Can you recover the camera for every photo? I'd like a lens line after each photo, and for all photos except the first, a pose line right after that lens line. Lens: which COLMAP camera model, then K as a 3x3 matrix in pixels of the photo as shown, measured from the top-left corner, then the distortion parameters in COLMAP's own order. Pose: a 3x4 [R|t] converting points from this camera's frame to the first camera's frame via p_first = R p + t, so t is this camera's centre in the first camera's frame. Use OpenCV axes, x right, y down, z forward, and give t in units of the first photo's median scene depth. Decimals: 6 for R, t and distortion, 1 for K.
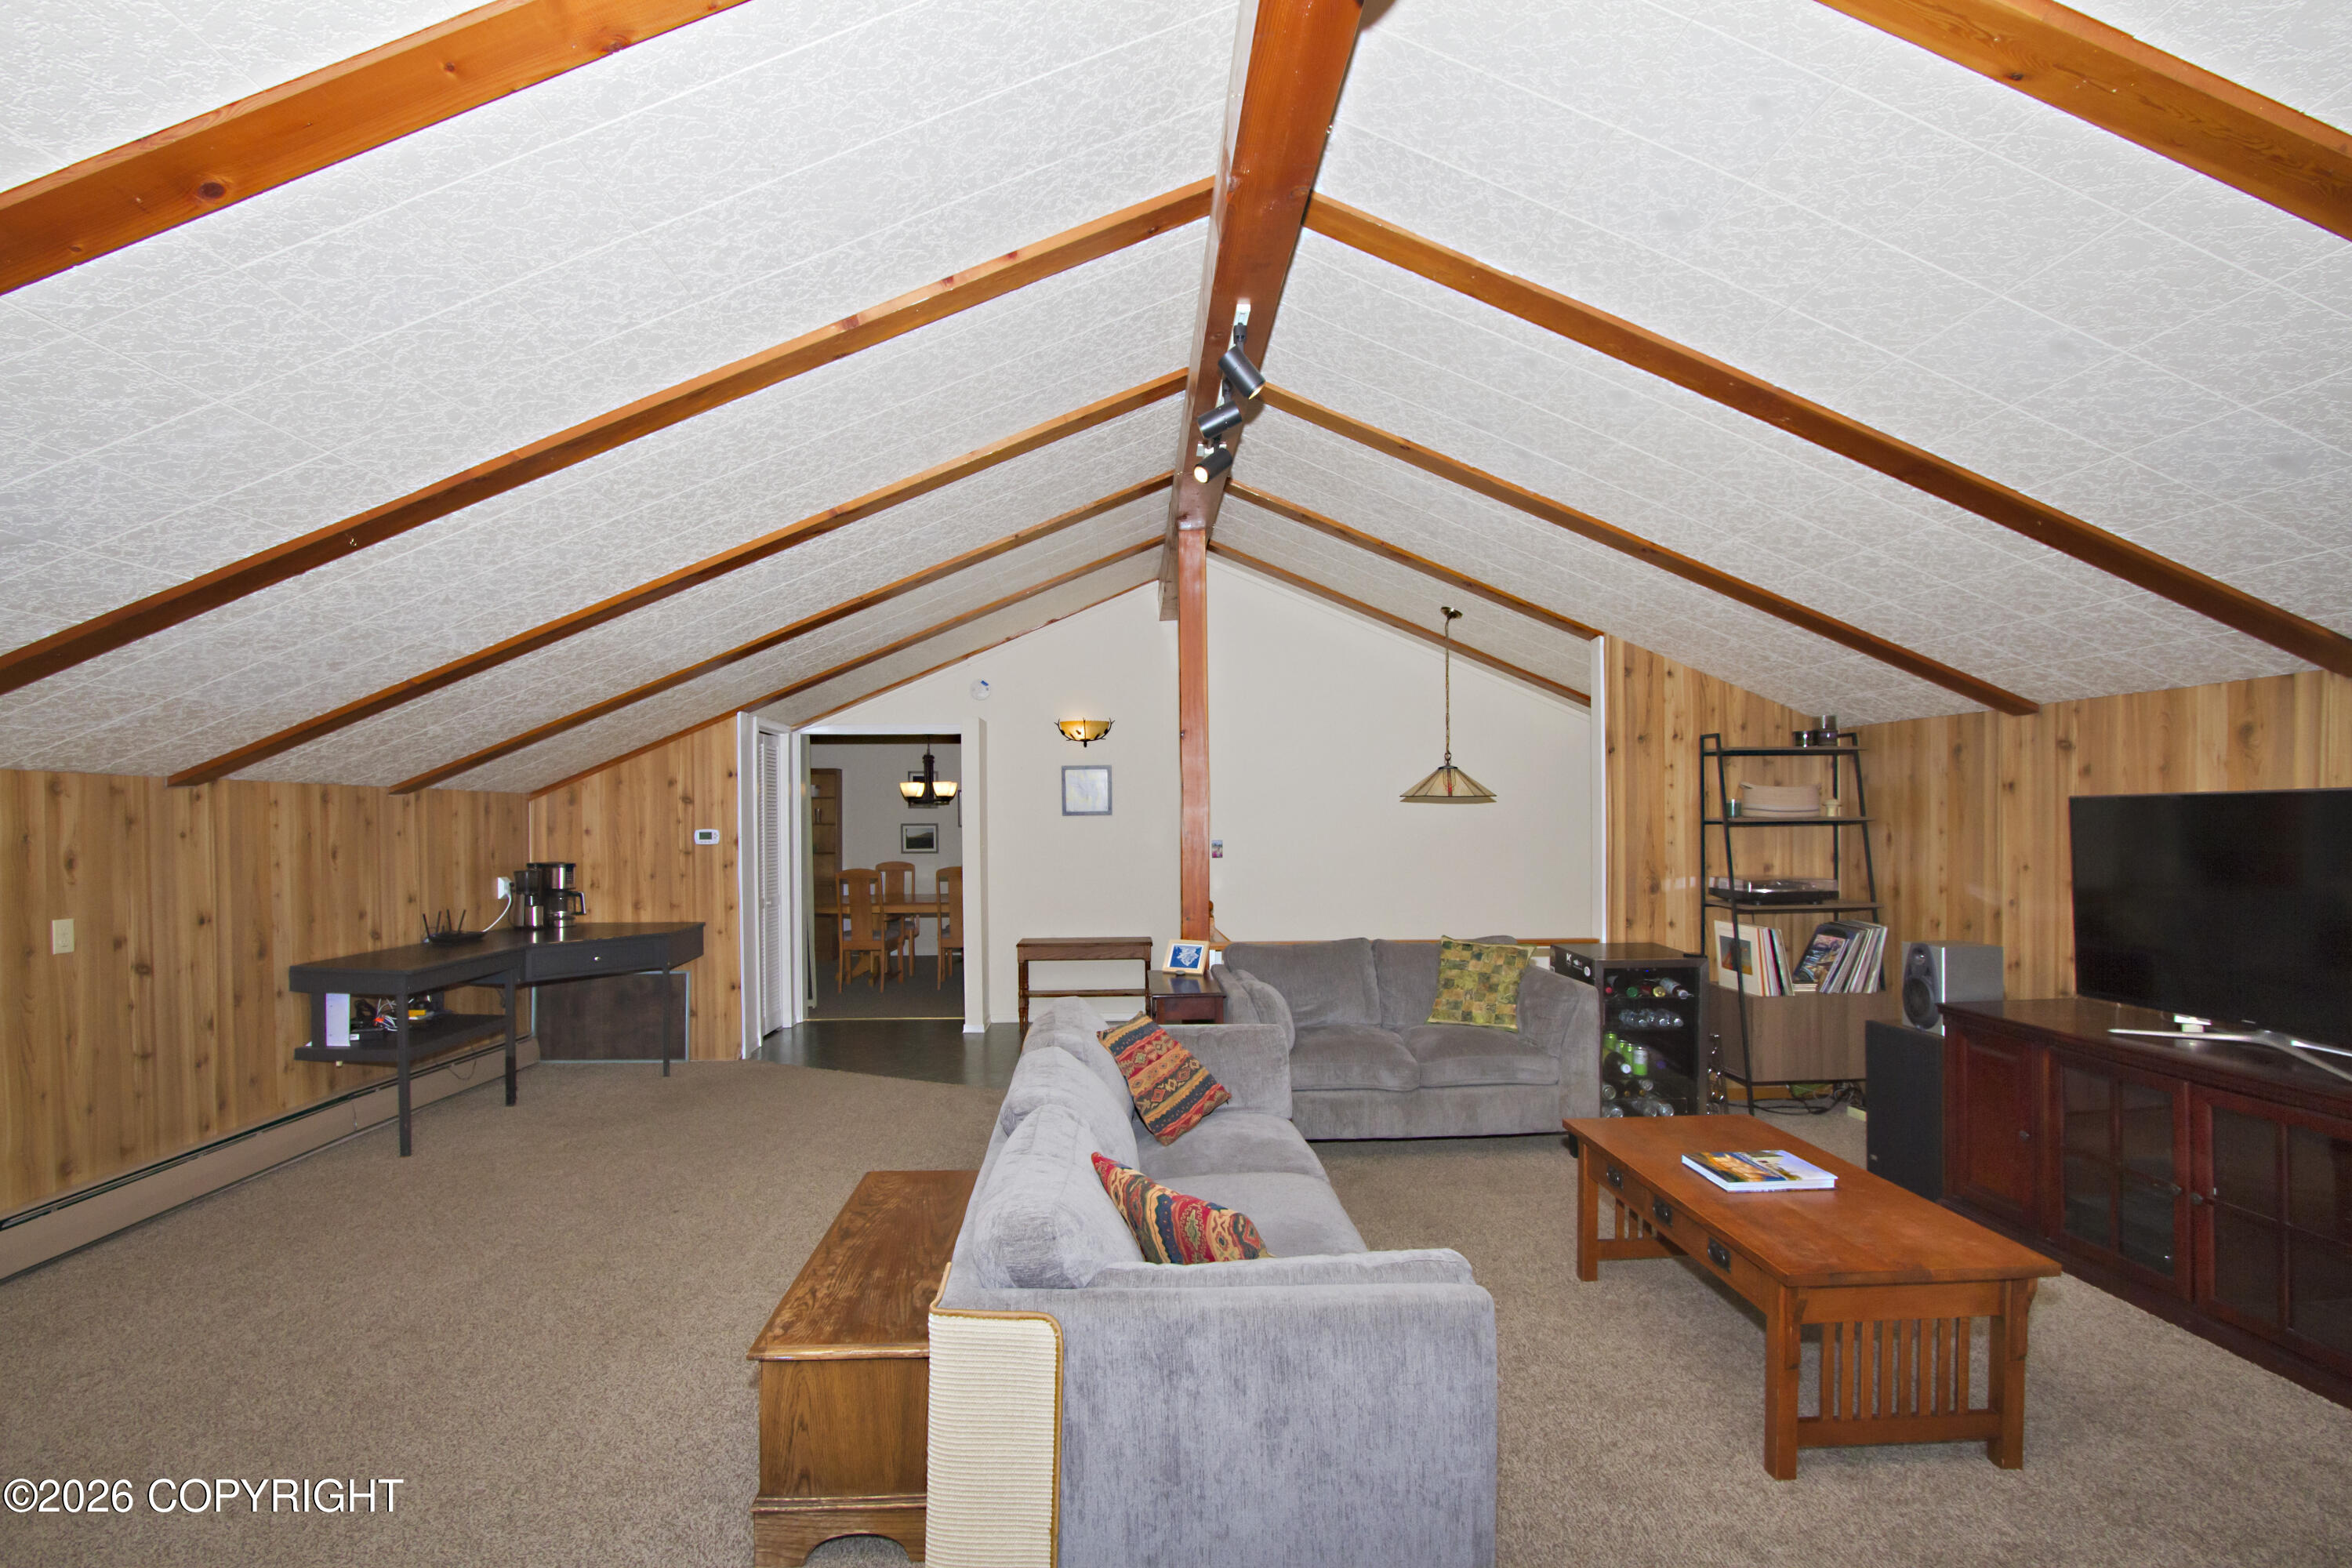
lens RADIAL K [[1099.0, 0, 1163.9], [0, 1099.0, 809.7], [0, 0, 1]] dist [-0.000603, 0.005134]
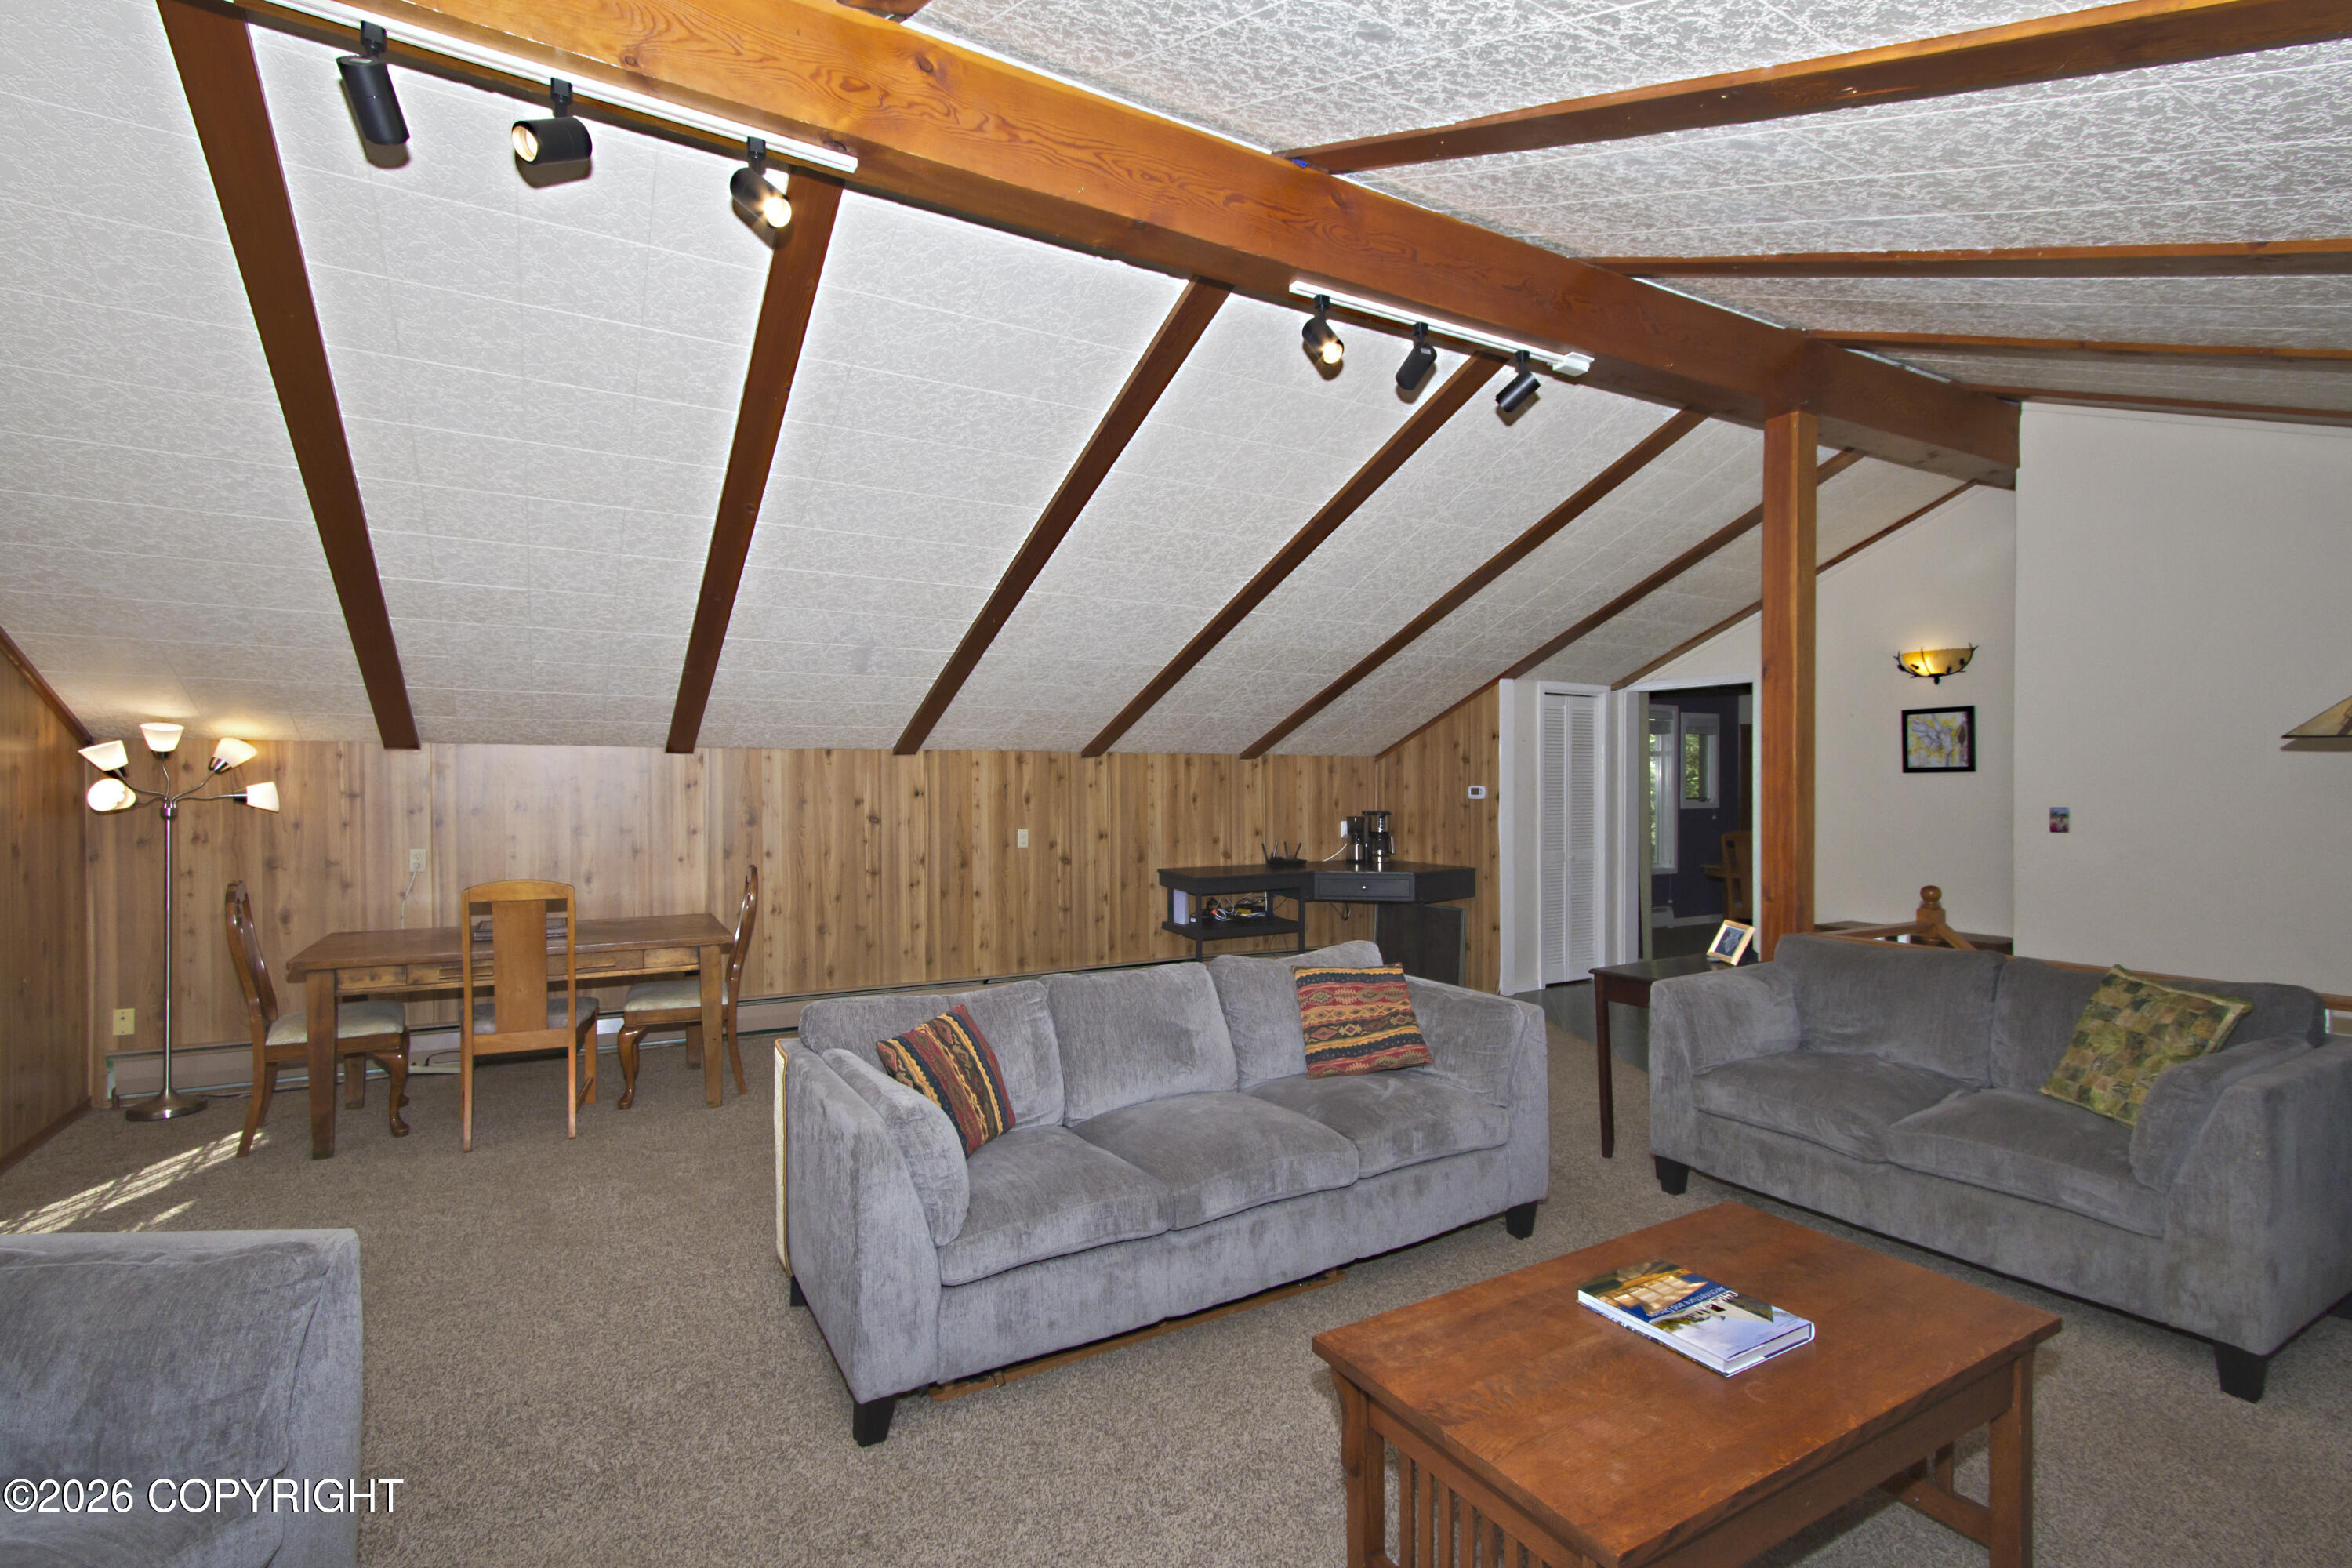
lens RADIAL K [[1099.0, 0, 1165.1], [0, 1099.0, 783.2], [0, 0, 1]] dist [-0.000603, 0.005134]
pose [[0.475550, 0.006167, -0.879667, 0.576371], [0.005867, 0.999931, 0.010182, 0.002539], [0.879669, -0.010003, 0.475481, 0.247983]]
